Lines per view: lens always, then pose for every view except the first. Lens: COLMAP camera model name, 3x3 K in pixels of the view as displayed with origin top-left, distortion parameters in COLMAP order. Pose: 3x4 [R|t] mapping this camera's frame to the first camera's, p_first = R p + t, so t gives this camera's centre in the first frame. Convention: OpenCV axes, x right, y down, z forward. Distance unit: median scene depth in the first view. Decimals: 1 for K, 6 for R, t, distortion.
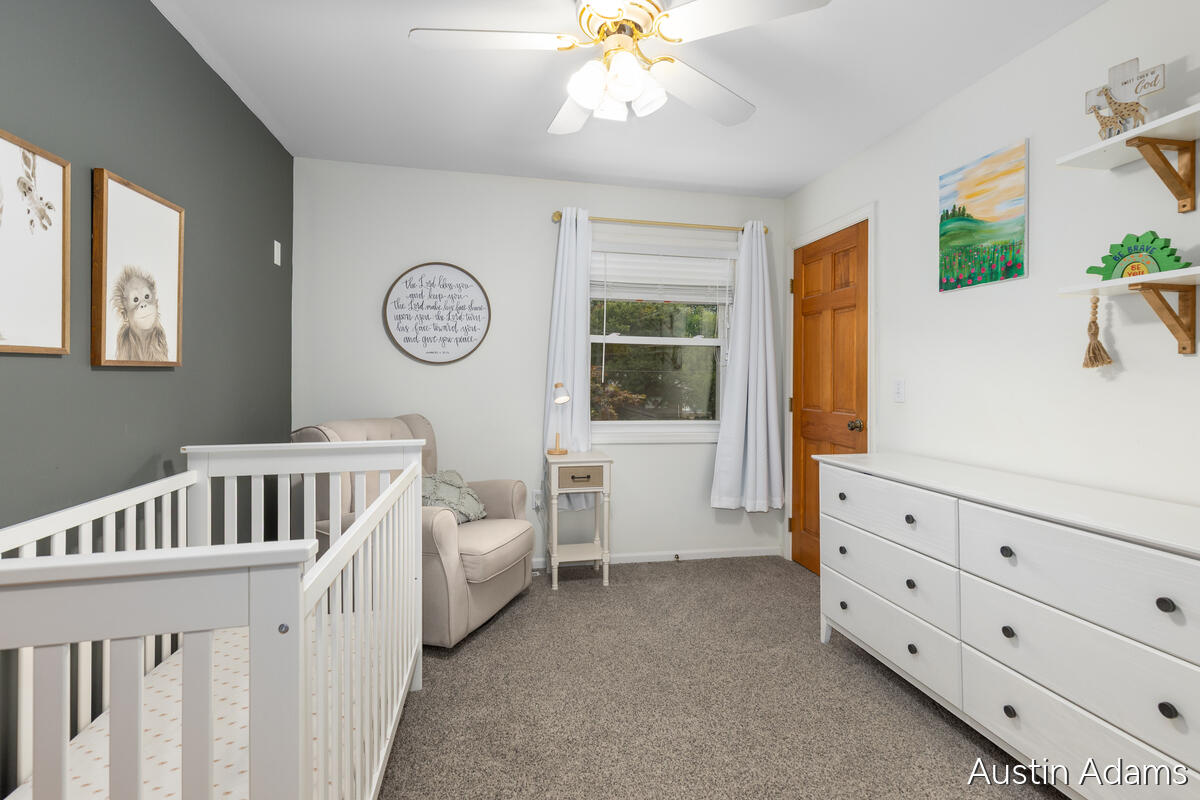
lens RADIAL K [[560.1, 0, 601.1], [0, 560.1, 369.7], [0, 0, 1]] dist [-0.001366, -0.000464]
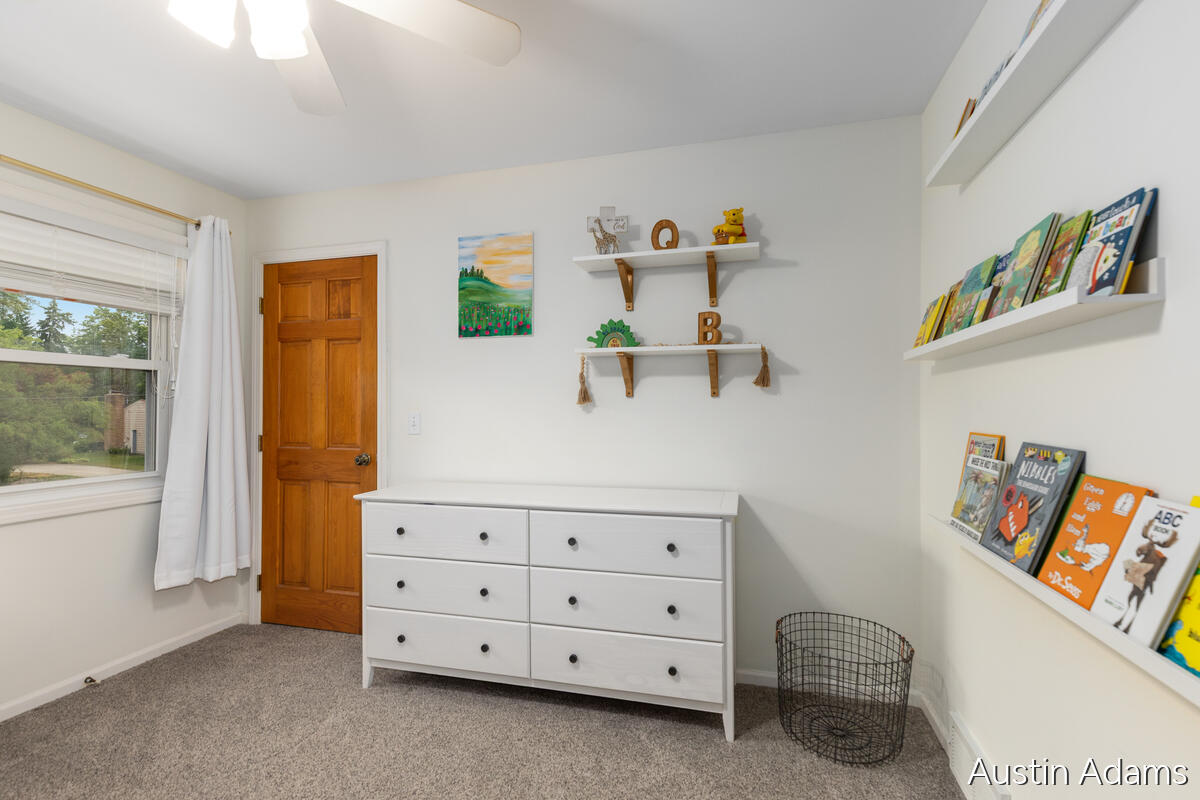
lens RADIAL K [[557.0, 0, 600.0], [0, 557.0, 400.0], [0, 0, 1]] dist [0.013333, -0.000290]
pose [[0.448159, 0.000371, 0.893954, -0.286194], [-0.006639, 0.999974, 0.002913, -0.014373], [-0.893929, -0.007240, 0.448149, 0.211933]]
